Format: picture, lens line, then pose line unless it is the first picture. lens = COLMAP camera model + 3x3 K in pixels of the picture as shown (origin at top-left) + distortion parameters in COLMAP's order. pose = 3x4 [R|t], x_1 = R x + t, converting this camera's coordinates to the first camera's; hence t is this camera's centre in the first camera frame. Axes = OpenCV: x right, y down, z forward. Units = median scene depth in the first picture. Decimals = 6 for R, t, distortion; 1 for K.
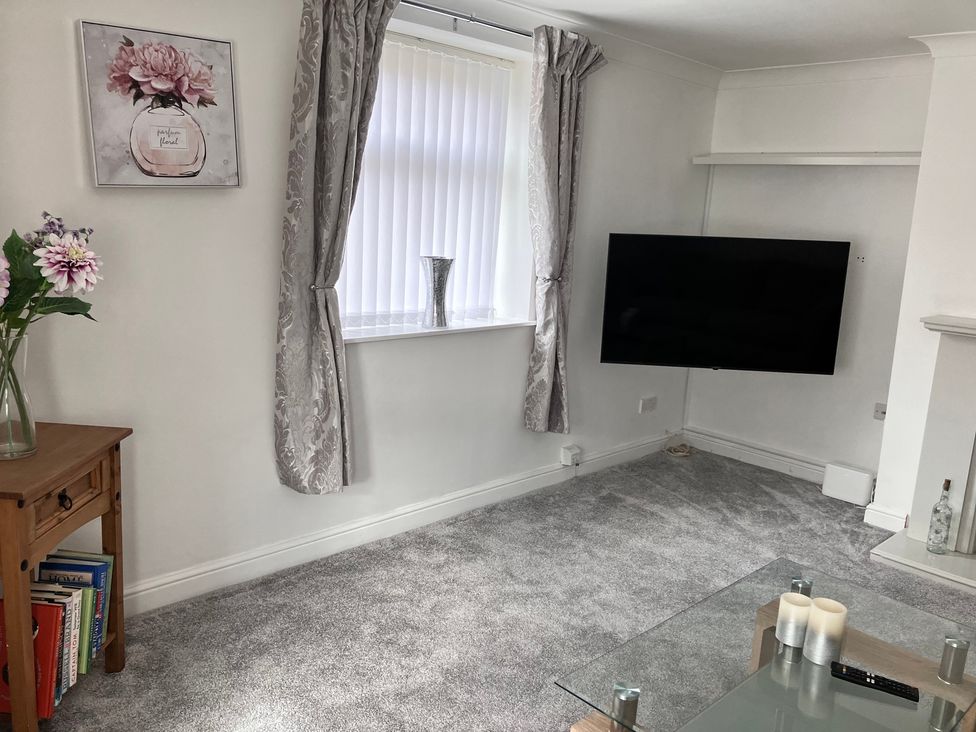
lens RADIAL K [[794.1, 0, 483.0], [0, 794.1, 363.8], [0, 0, 1]] dist [0.057465, -0.045974]
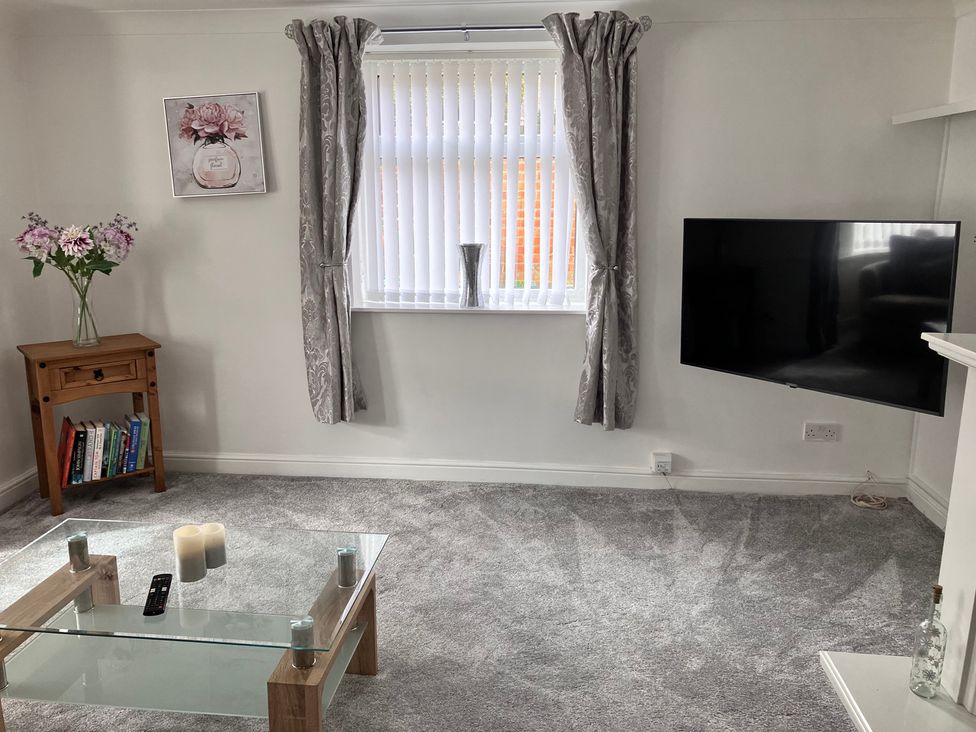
lens RADIAL K [[794.1, 0, 460.7], [0, 794.1, 357.8], [0, 0, 1]] dist [0.057465, -0.045974]
pose [[0.639135, 0.106068, -0.761745, 0.936107], [-0.114577, 0.992523, 0.042067, -0.023721], [0.760512, 0.060392, 0.646509, 0.323122]]
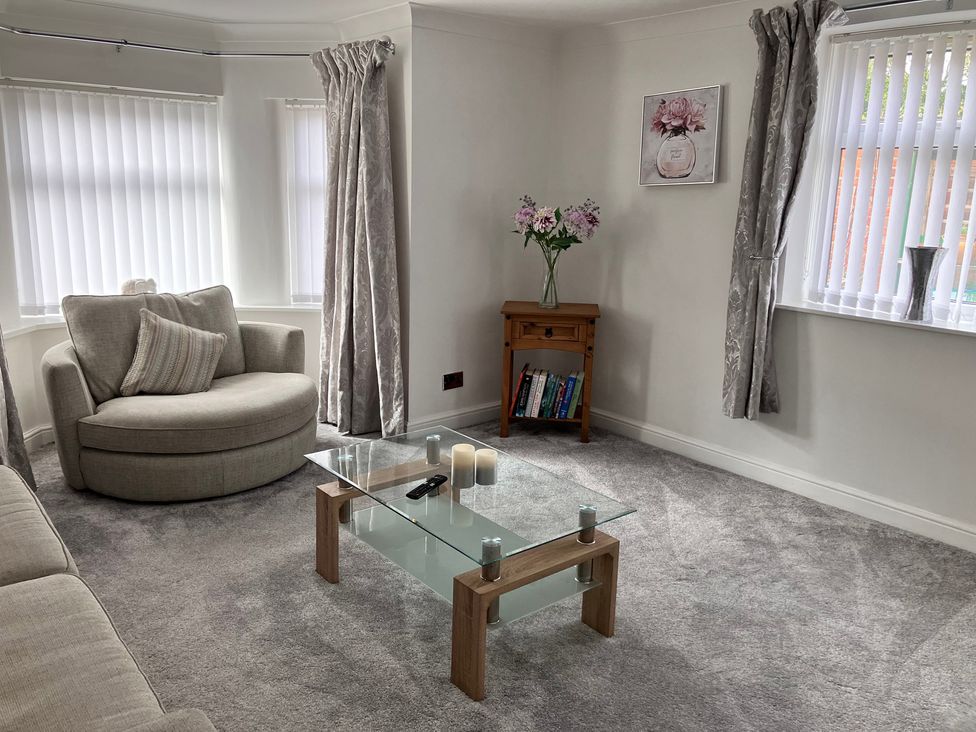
lens RADIAL K [[794.1, 0, 489.6], [0, 794.1, 356.8], [0, 0, 1]] dist [0.057465, -0.045974]
pose [[-0.059427, 0.164270, -0.984624, 1.099682], [-0.225145, 0.958745, 0.173542, -0.067908], [0.972511, 0.231997, -0.019991, 0.633421]]
